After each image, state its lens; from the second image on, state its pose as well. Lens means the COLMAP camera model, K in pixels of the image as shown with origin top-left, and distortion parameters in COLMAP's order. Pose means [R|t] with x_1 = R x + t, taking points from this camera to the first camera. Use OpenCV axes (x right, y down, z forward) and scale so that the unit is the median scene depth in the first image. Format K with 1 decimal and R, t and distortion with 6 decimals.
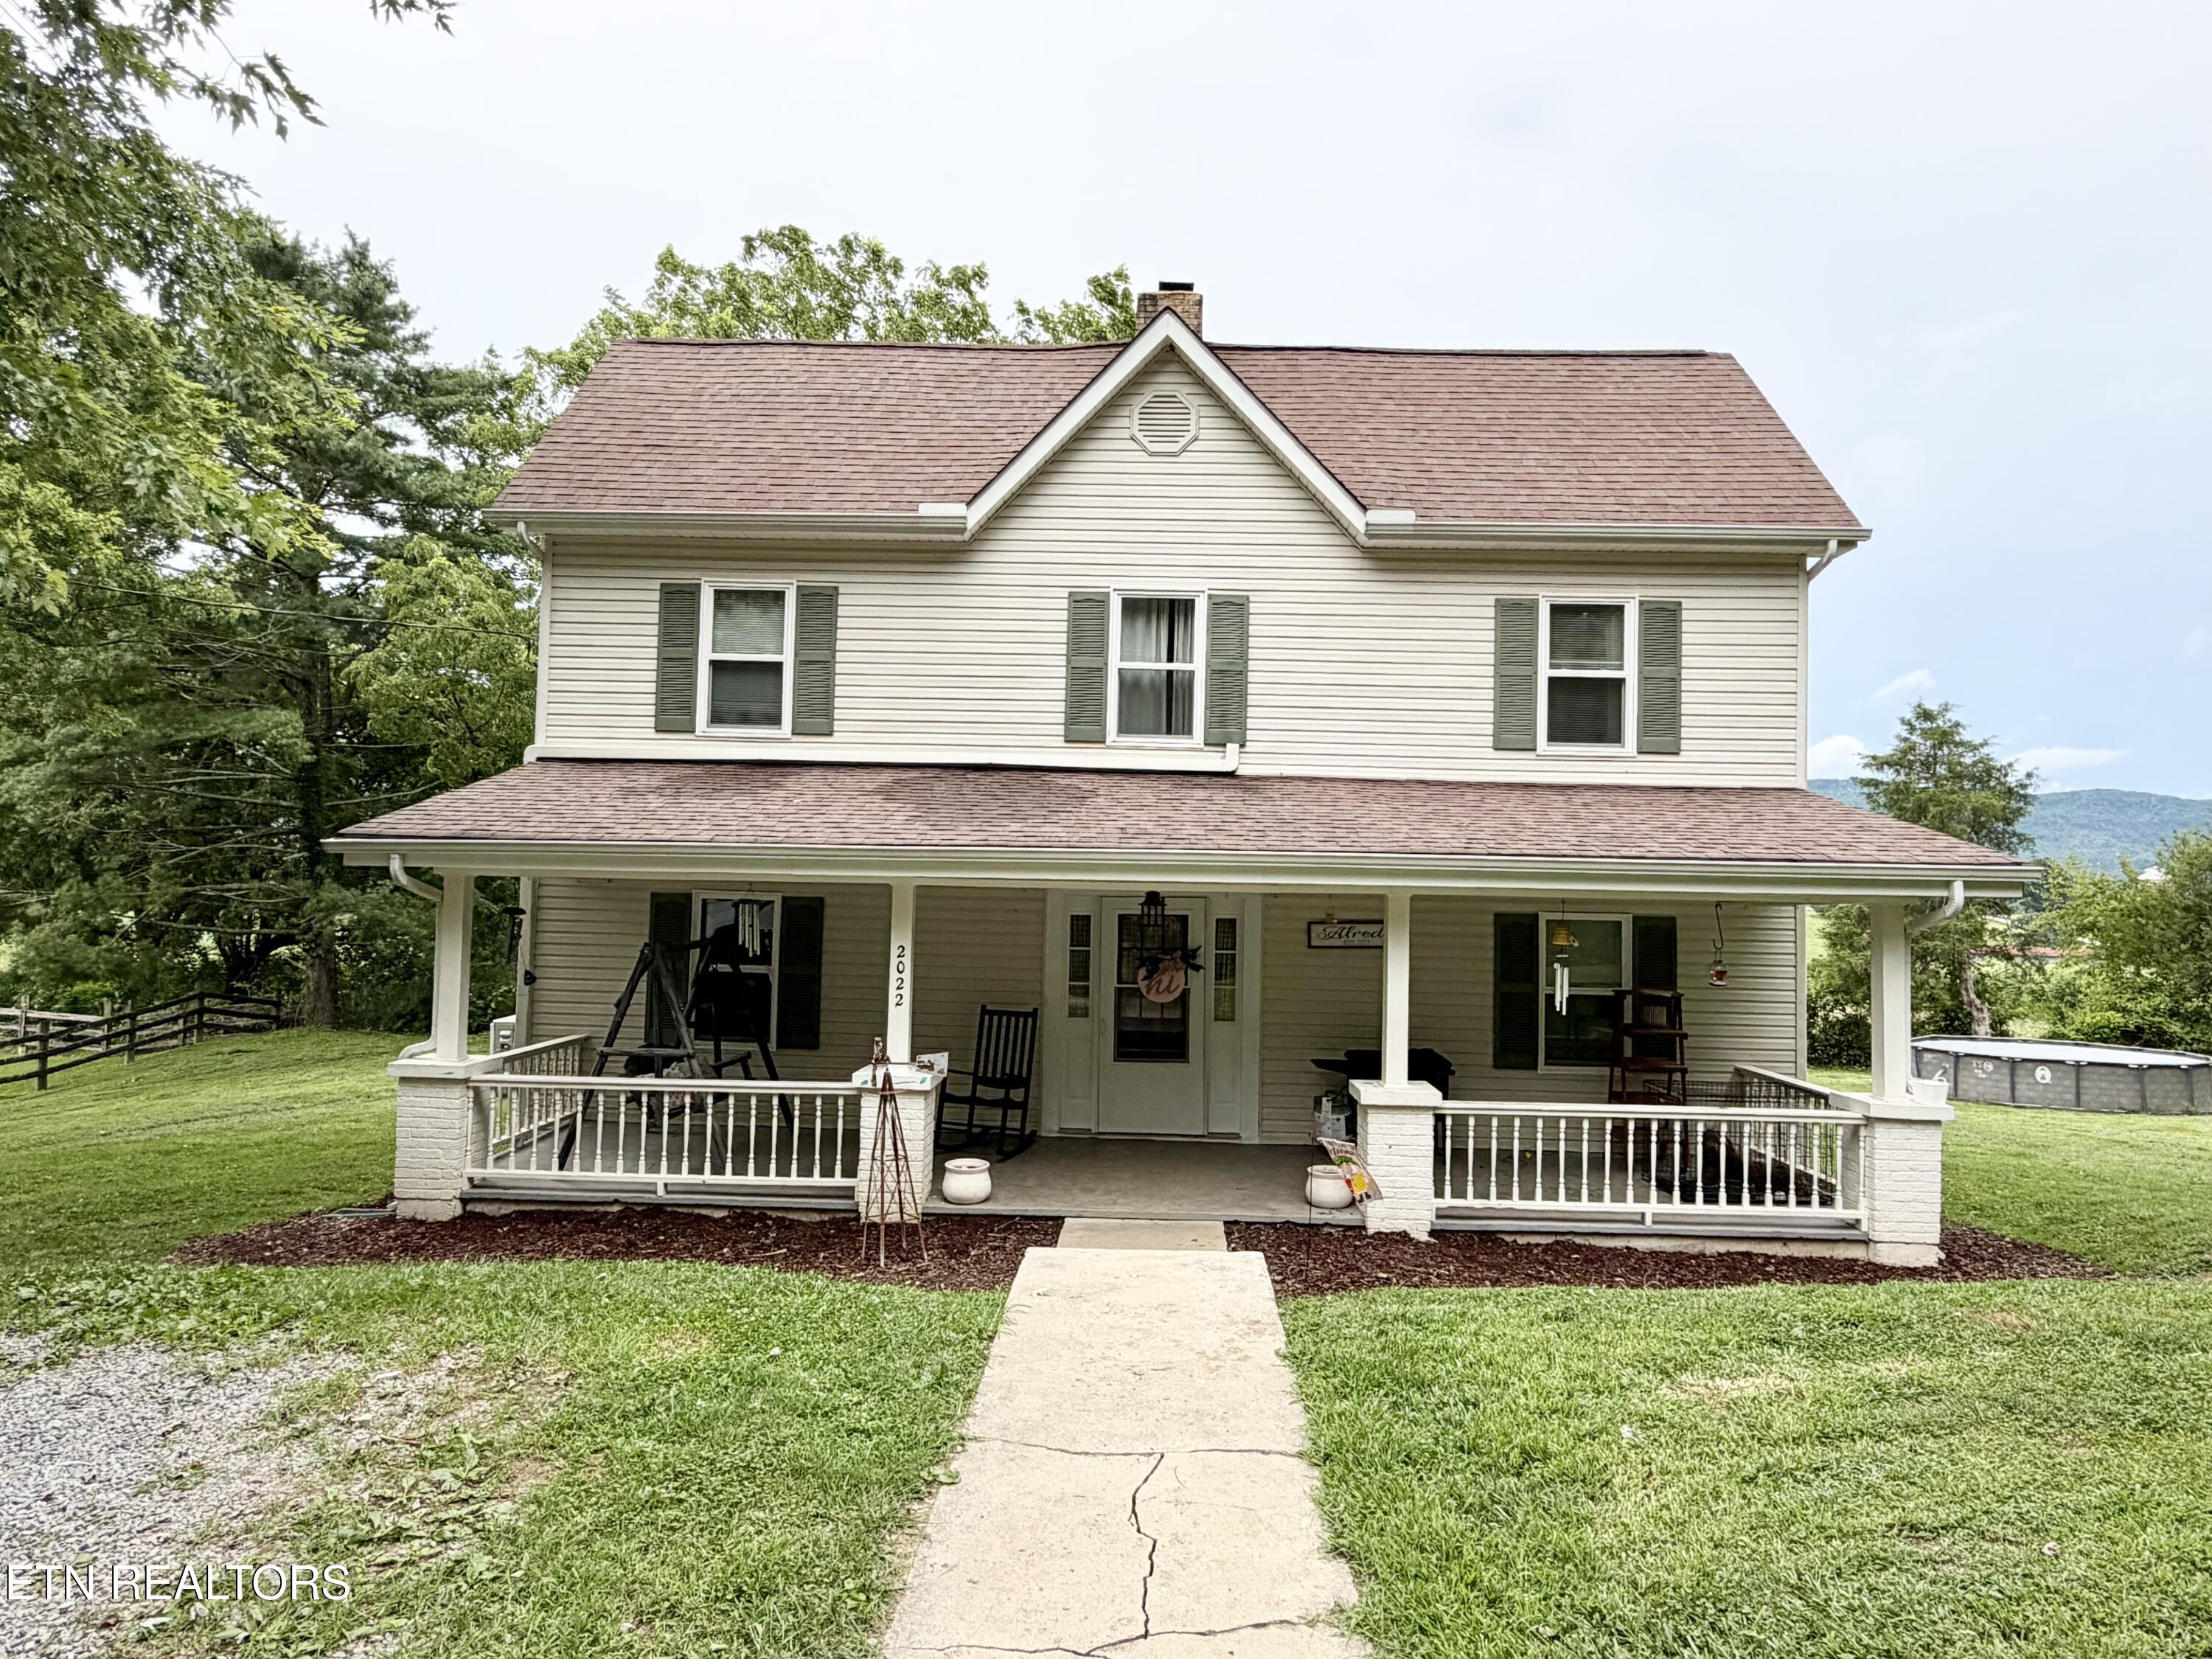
lens RADIAL K [[1288.4, 0, 1116.4], [0, 1288.4, 823.1], [0, 0, 1]] dist [0.000635, 0.000630]
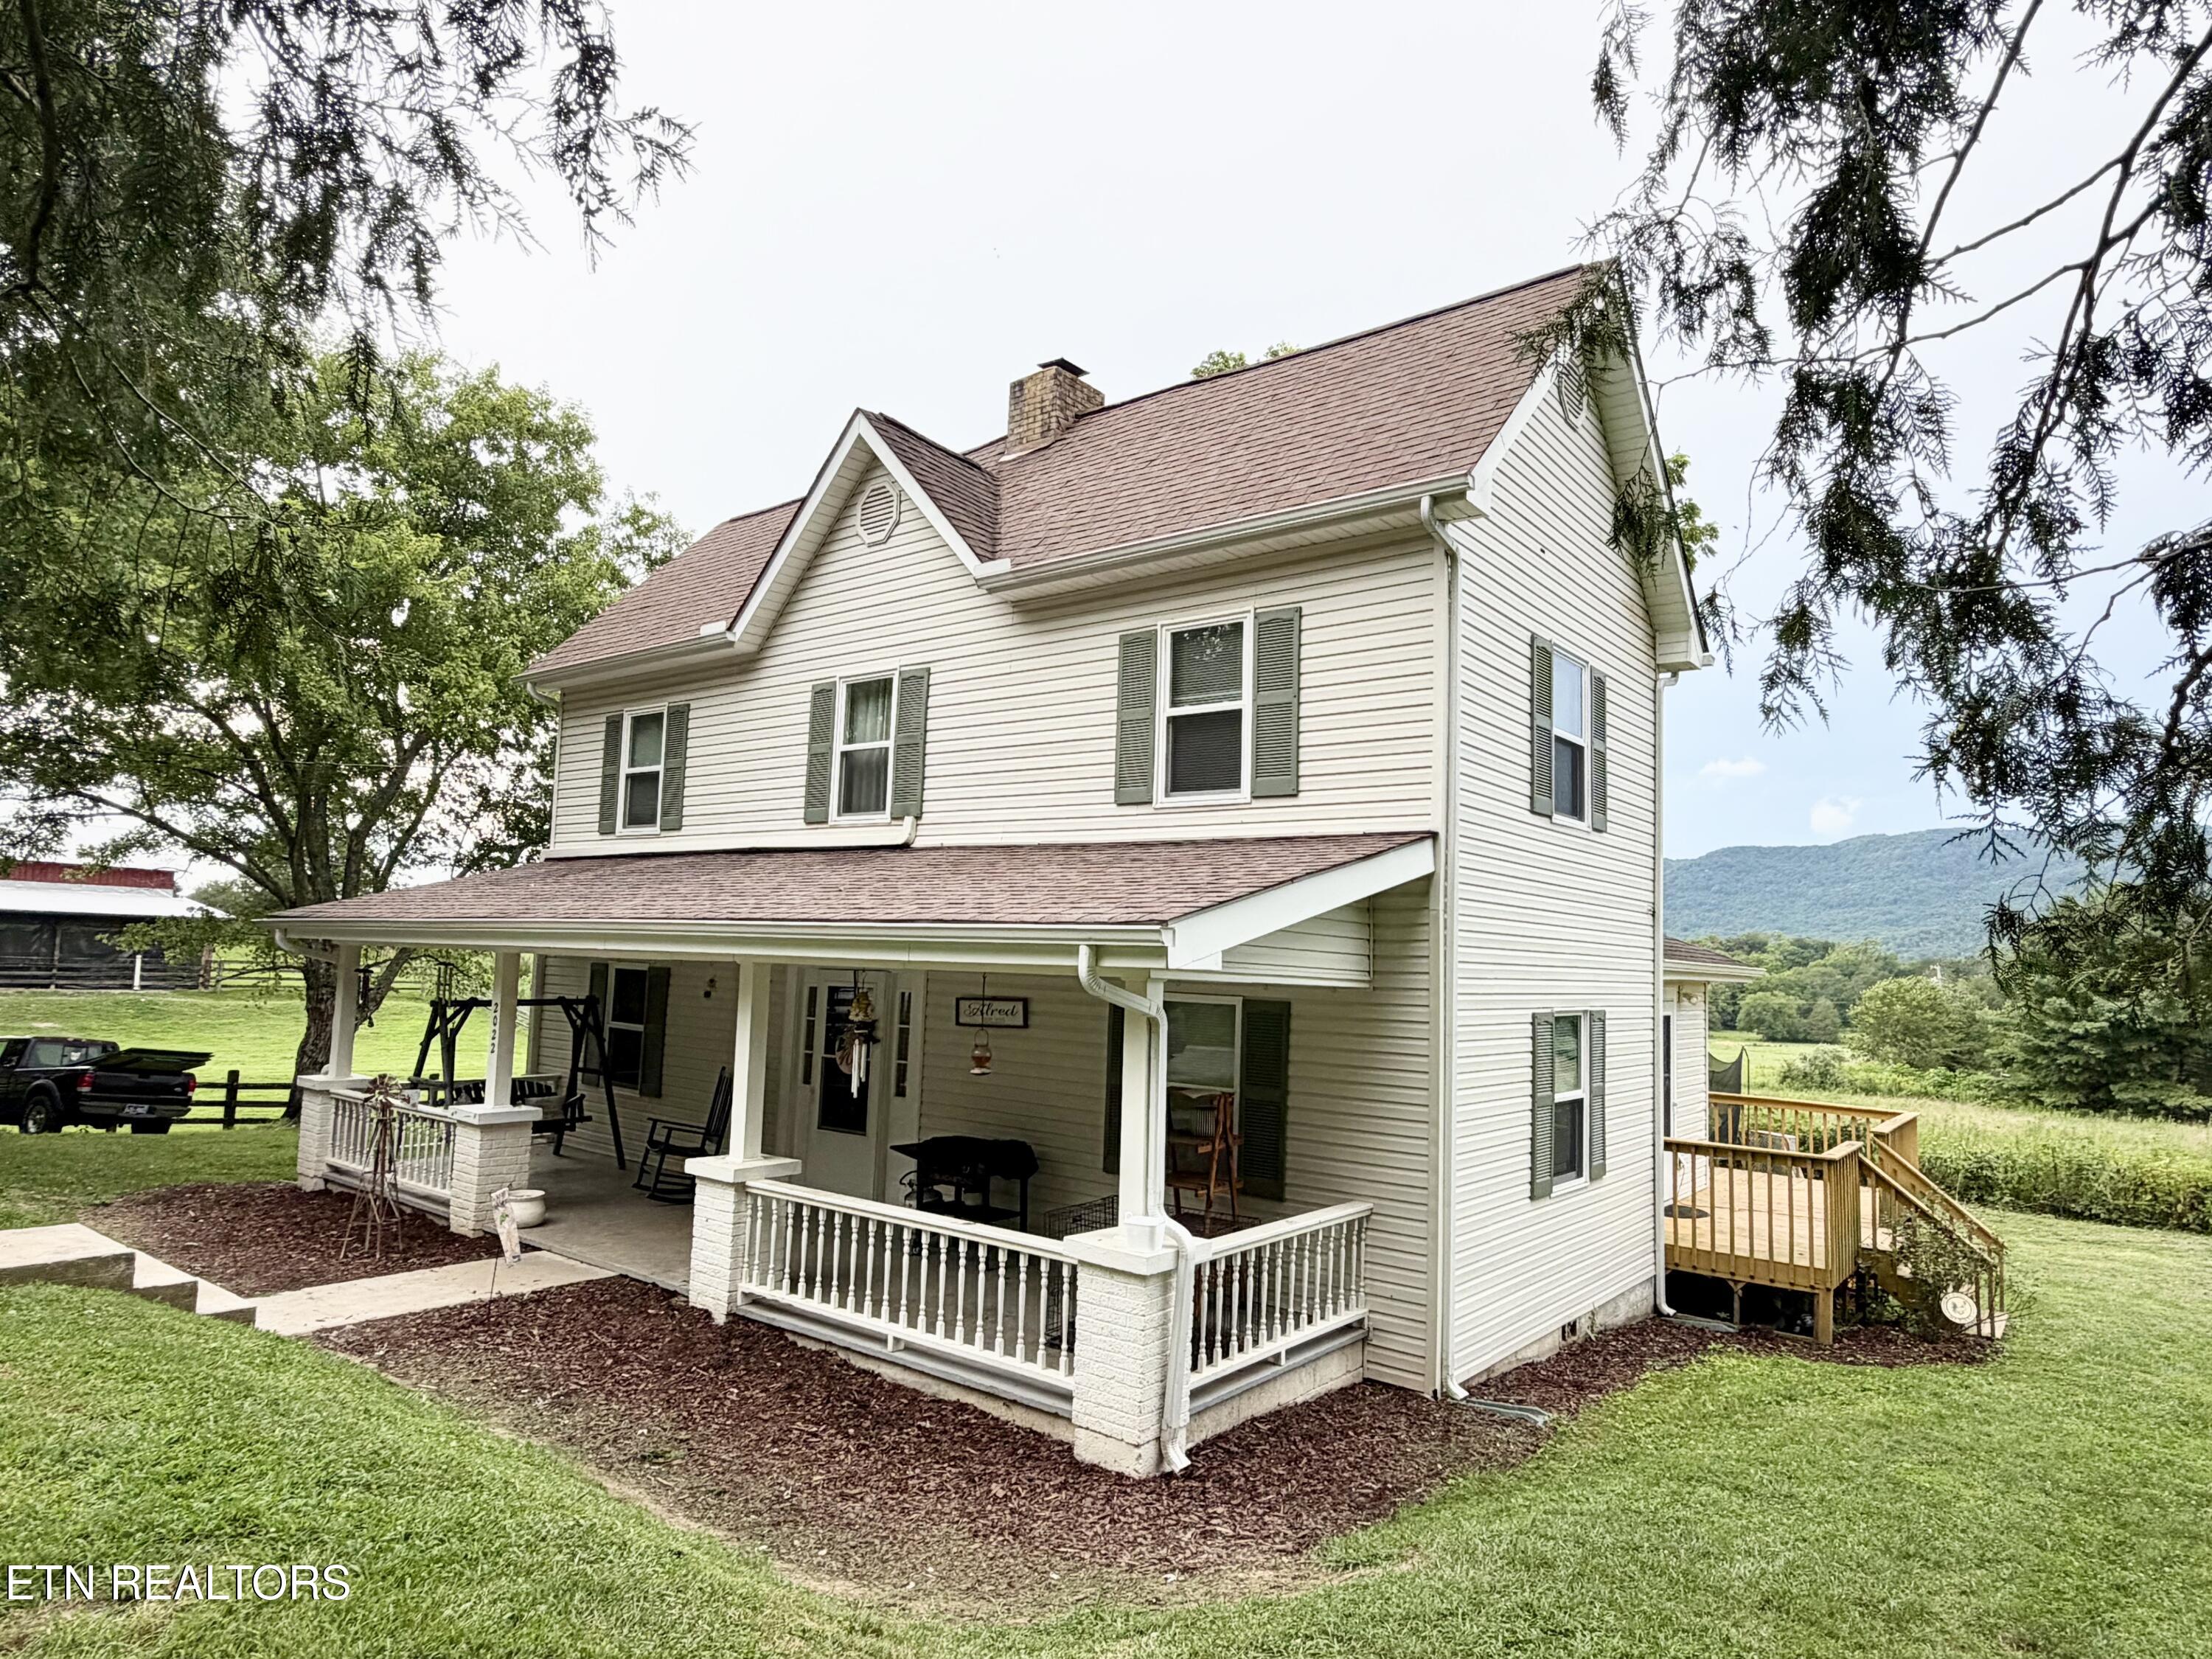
lens RADIAL K [[1302.1, 0, 1168.0], [0, 1302.1, 831.7], [0, 0, 1]] dist [-0.002519, -0.000177]
pose [[0.810621, -0.052895, -0.583177, 0.836216], [0.013358, 0.997323, -0.071891, 0.025207], [0.585418, 0.050486, 0.809158, 0.299918]]
